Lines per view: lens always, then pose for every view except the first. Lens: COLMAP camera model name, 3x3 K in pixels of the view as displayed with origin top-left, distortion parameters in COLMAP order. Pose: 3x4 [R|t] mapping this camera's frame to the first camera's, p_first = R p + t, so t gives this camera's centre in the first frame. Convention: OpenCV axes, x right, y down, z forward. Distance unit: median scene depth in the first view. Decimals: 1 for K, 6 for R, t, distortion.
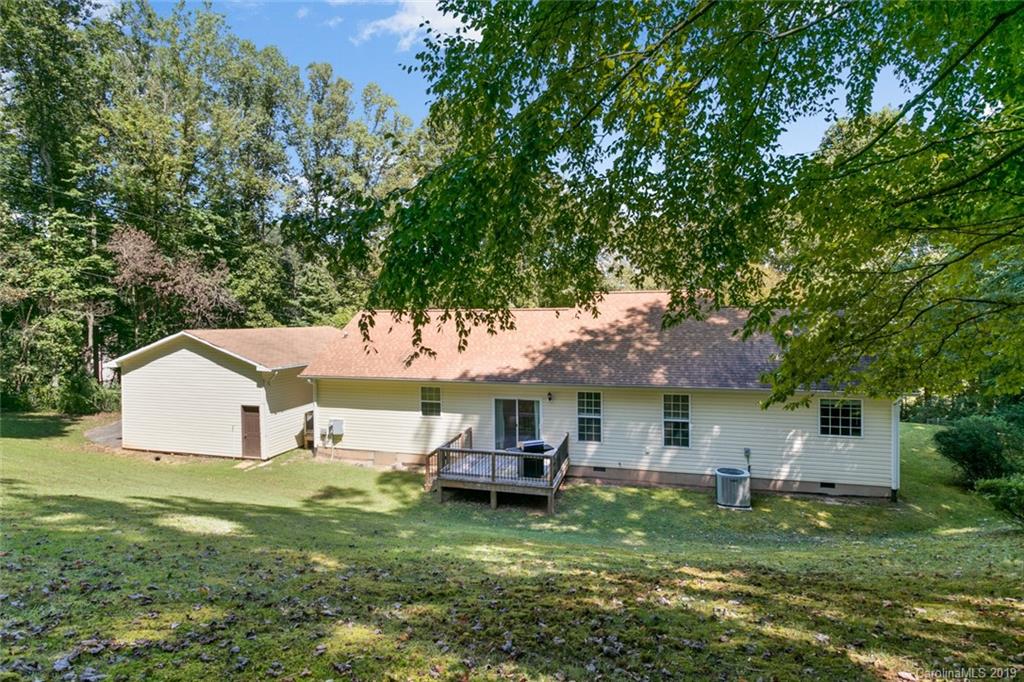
lens RADIAL K [[497.8, 0, 511.2], [0, 497.8, 320.2], [0, 0, 1]] dist [-0.000165, 0.000127]
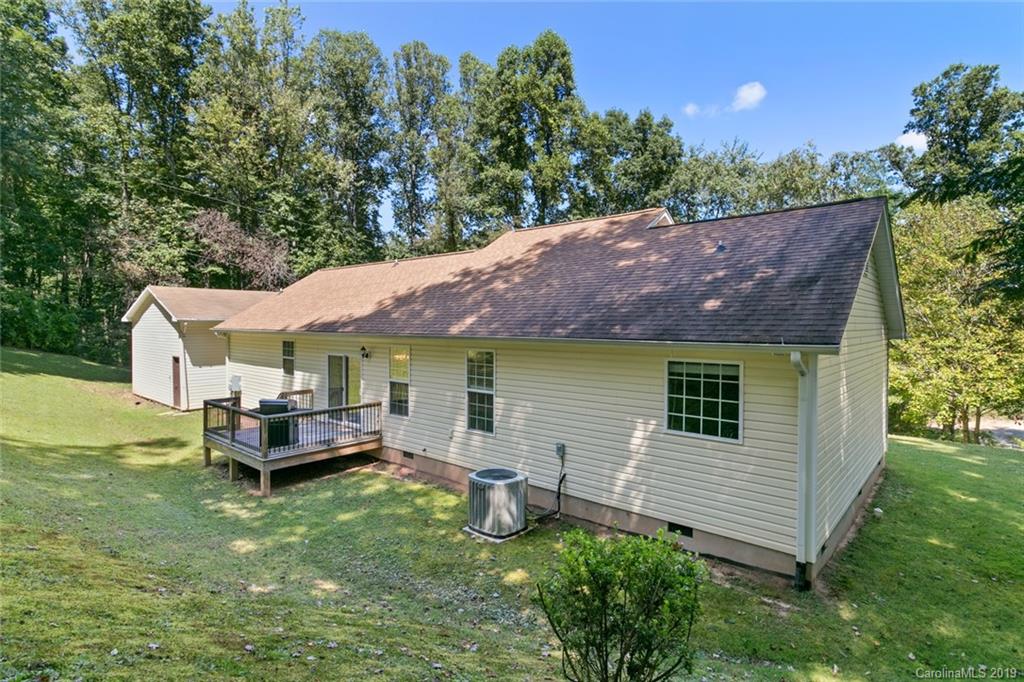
lens RADIAL K [[515.6, 0, 506.1], [0, 515.6, 327.3], [0, 0, 1]] dist [0.001562, -0.000018]
pose [[0.900684, 0.016287, -0.434169, 0.651059], [-0.013579, 0.999864, 0.009340, 0.111401], [0.434262, -0.002517, 0.900783, 0.408947]]
